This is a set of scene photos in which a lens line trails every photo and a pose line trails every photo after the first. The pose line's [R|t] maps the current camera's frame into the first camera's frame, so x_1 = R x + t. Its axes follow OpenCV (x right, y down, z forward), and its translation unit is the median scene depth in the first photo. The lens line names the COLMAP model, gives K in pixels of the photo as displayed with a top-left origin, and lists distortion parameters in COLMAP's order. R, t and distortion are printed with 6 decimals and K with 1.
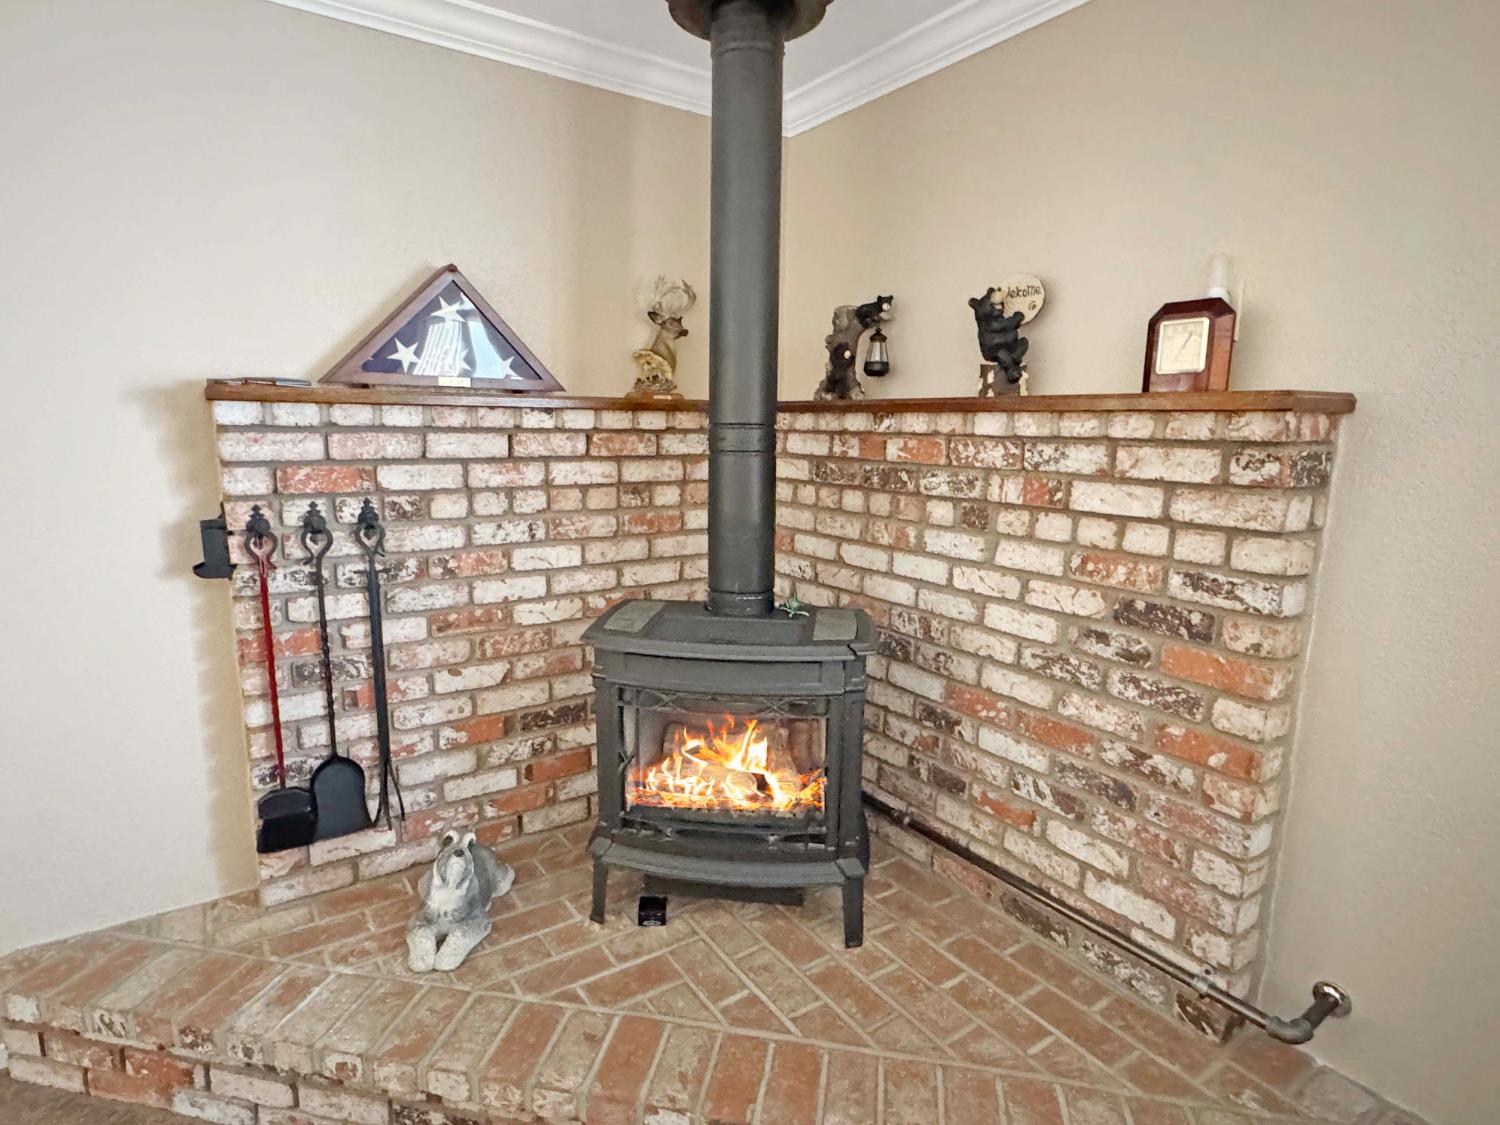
lens RADIAL K [[777.3, 0, 735.4], [0, 777.3, 565.9], [0, 0, 1]] dist [0.000508, -0.000694]
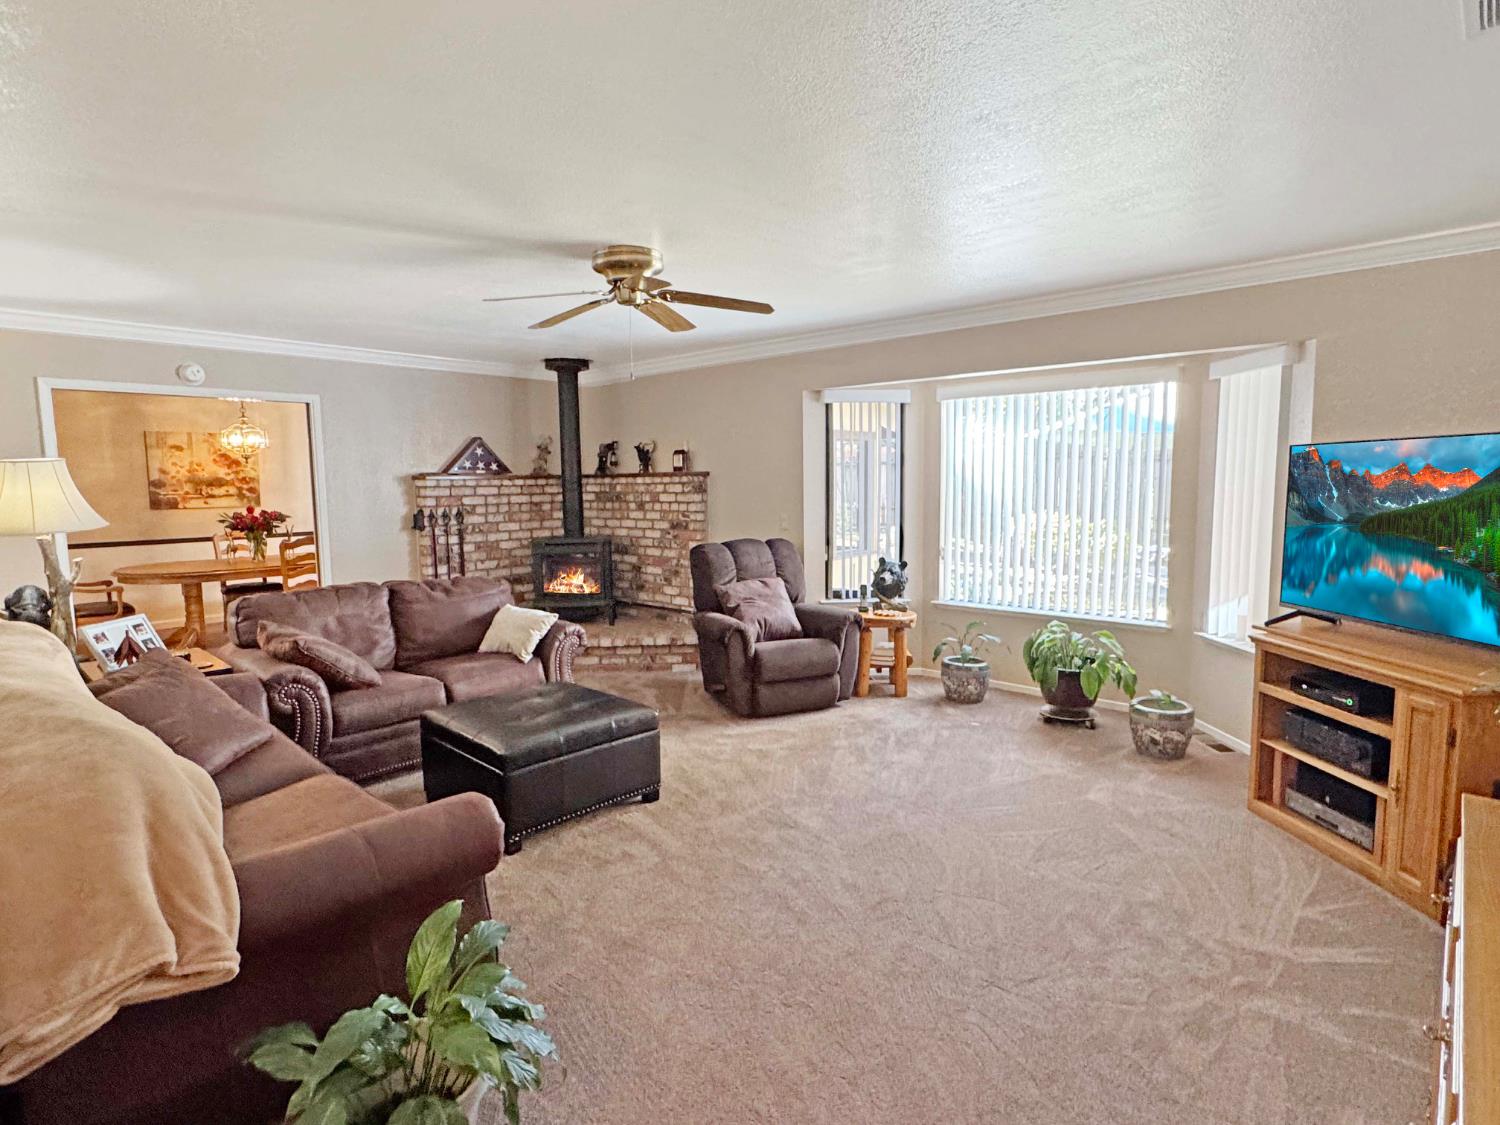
lens RADIAL K [[777.3, 0, 735.4], [0, 777.3, 565.9], [0, 0, 1]] dist [0.000508, -0.000694]
pose [[0.972133, -0.052755, 0.228419, -0.089234], [0.069432, 0.995427, -0.065599, 0.446860], [-0.223913, 0.079631, 0.971350, -2.389515]]
